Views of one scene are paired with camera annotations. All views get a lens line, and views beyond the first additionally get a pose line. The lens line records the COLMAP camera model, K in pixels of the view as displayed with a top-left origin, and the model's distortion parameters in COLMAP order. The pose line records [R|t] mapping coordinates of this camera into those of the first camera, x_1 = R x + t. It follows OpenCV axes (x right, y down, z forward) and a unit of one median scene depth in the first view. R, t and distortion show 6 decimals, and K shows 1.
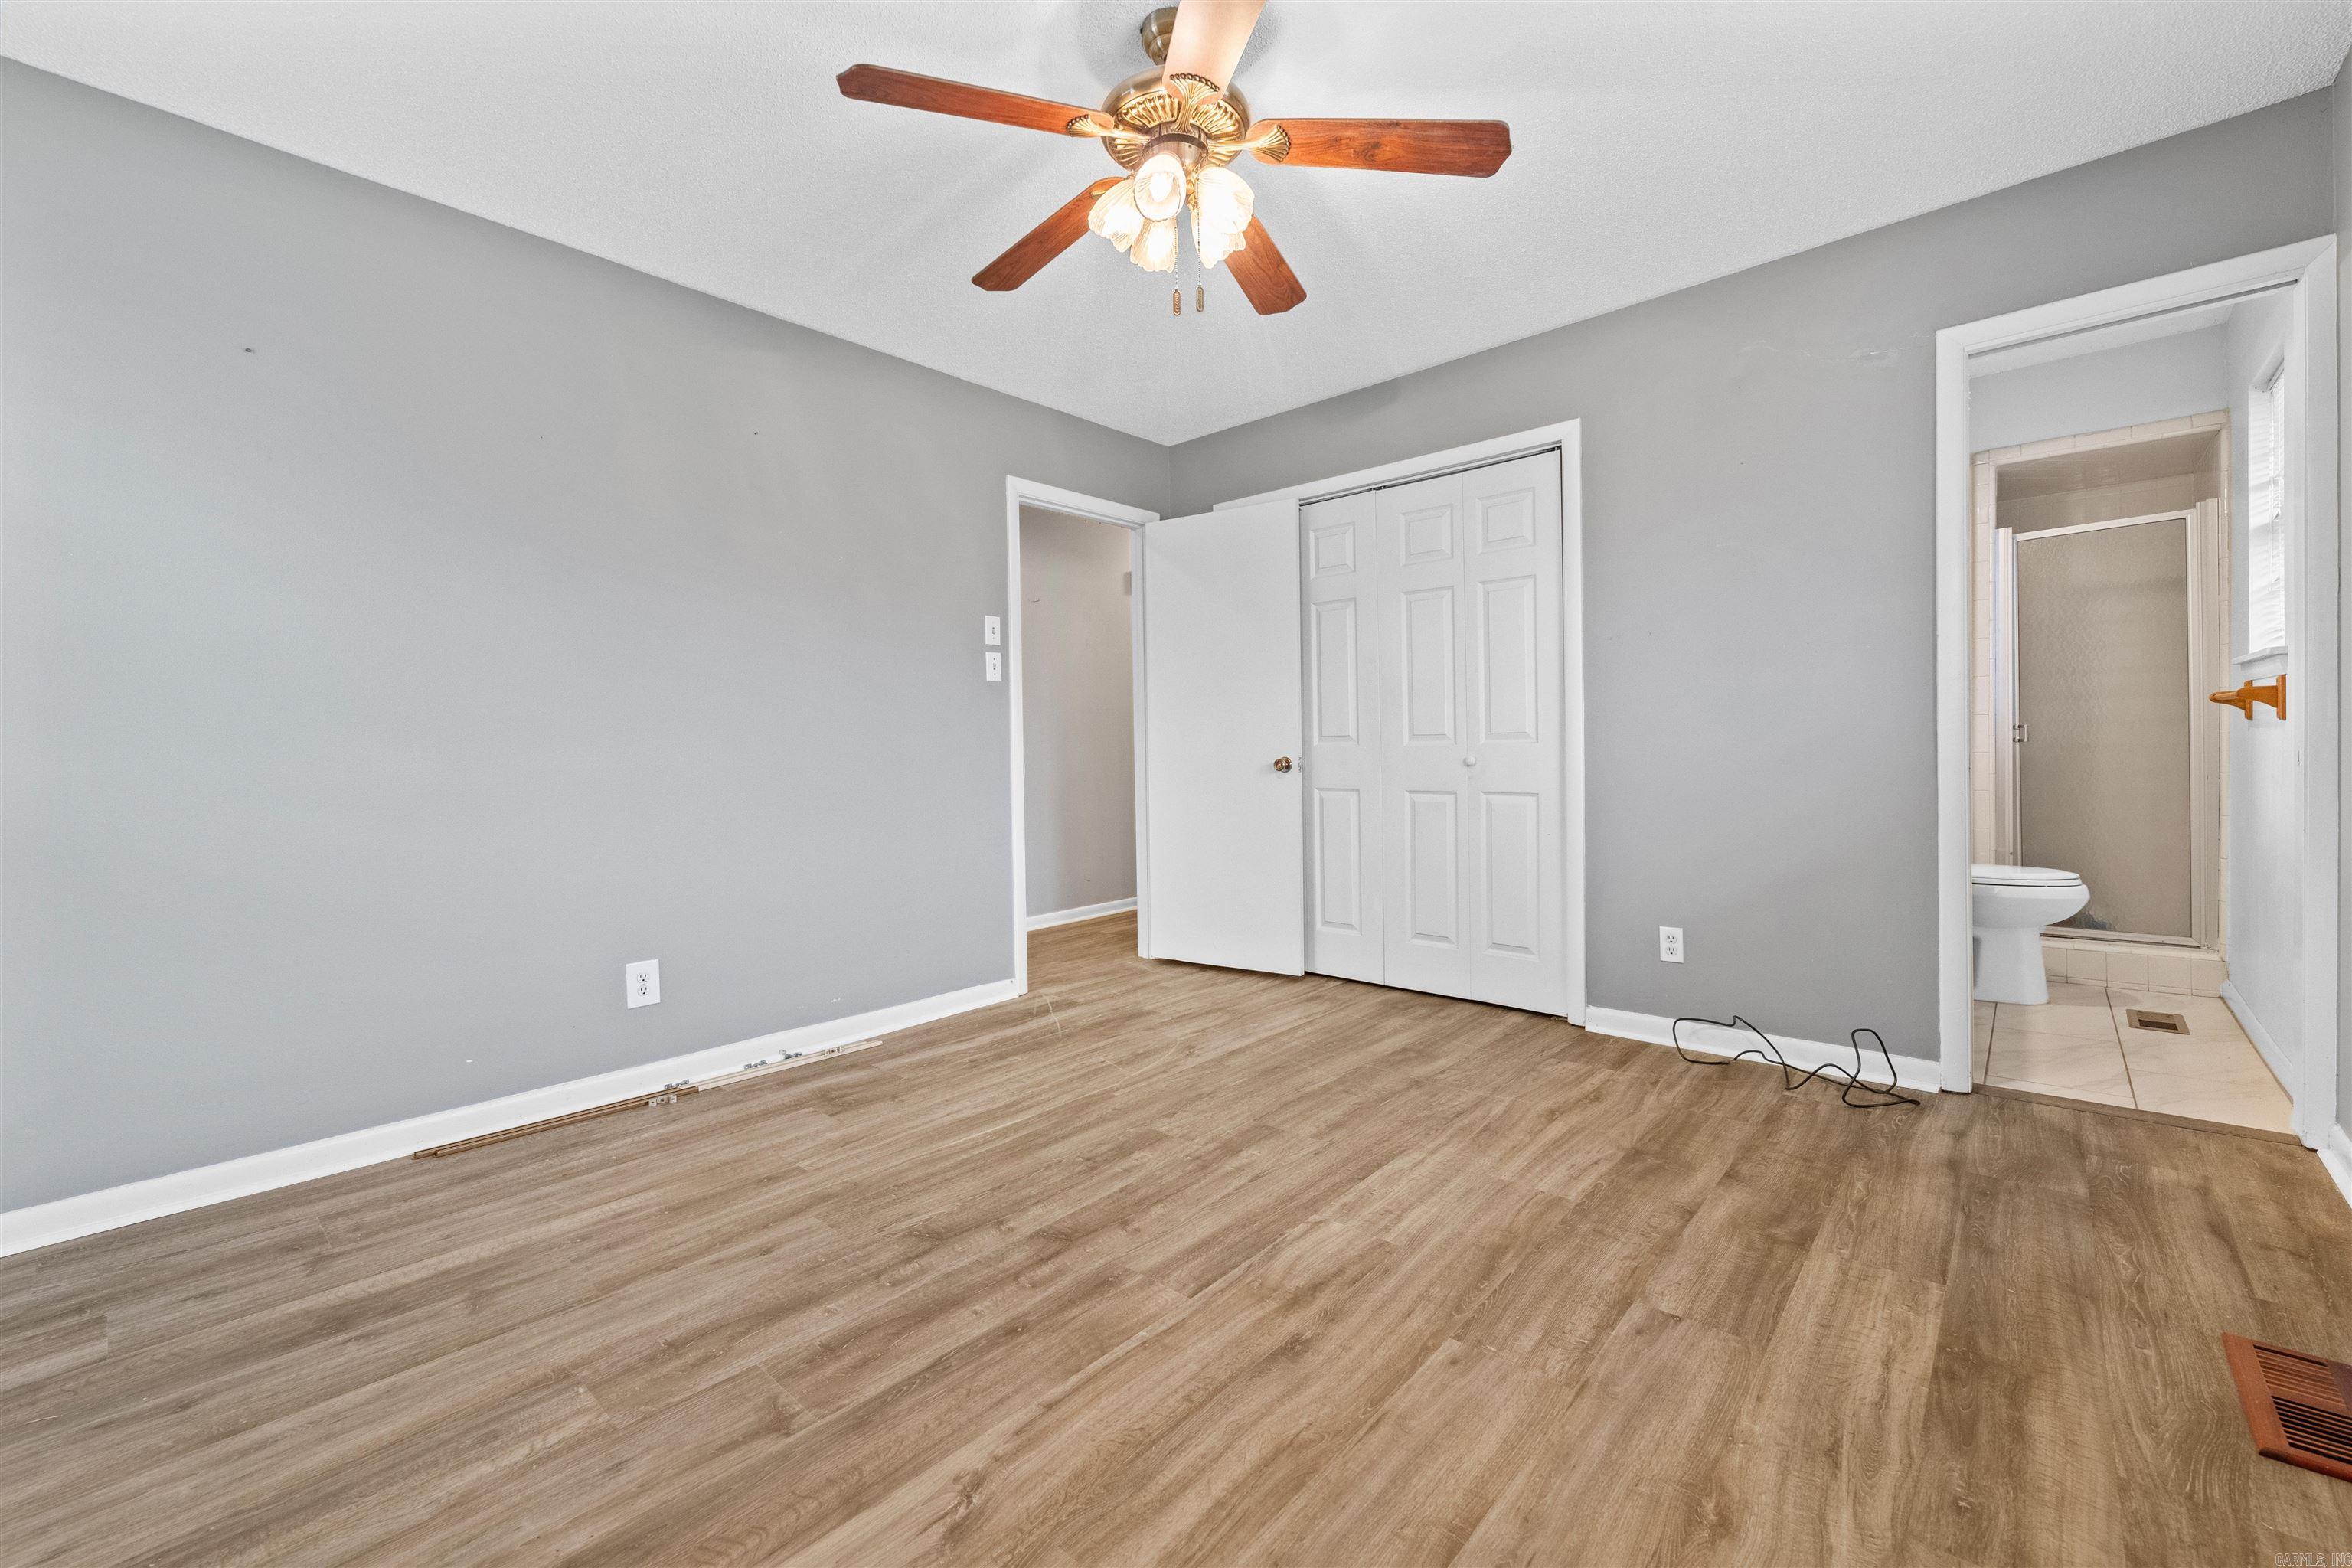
lens RADIAL K [[983.3, 0, 1170.8], [0, 983.3, 767.6], [0, 0, 1]] dist [0.007202, -0.002742]
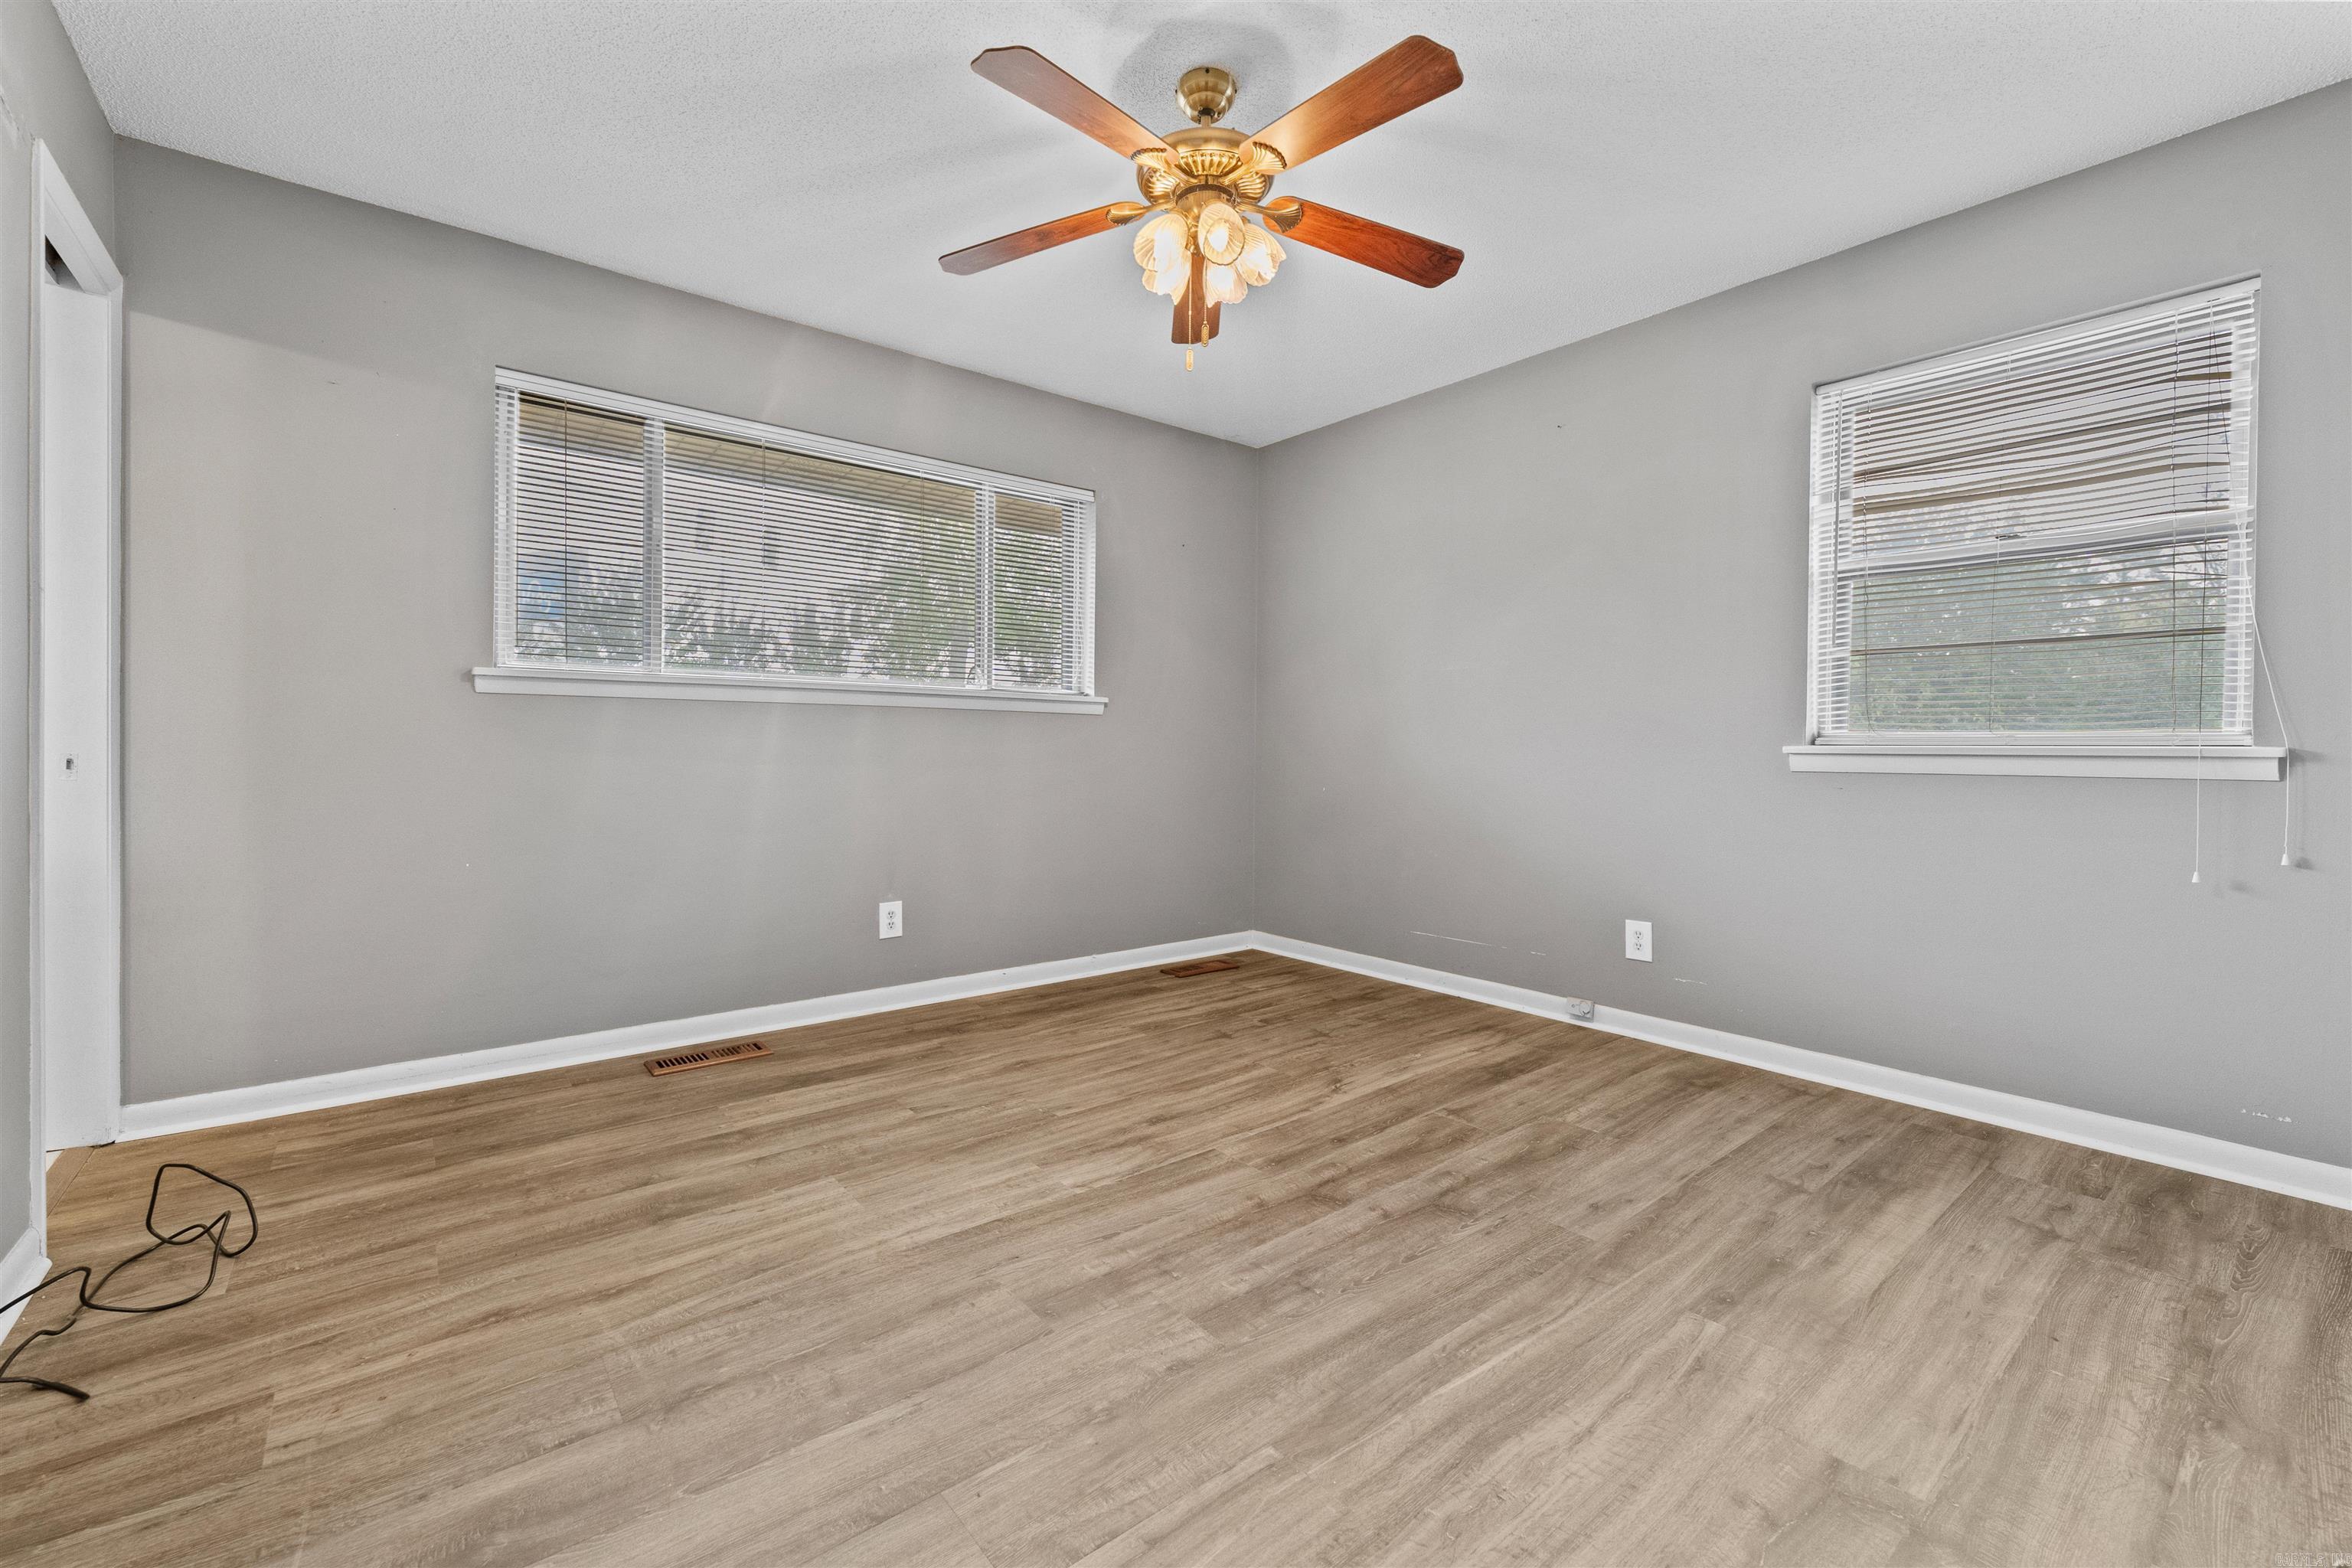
lens RADIAL K [[983.3, 0, 1178.7], [0, 983.3, 764.9], [0, 0, 1]] dist [0.007202, -0.002742]
pose [[-0.989510, 0.007735, 0.144255, -0.121477], [0.013190, 0.999232, 0.036897, -0.037443], [-0.143859, 0.038413, -0.988852, 2.150750]]
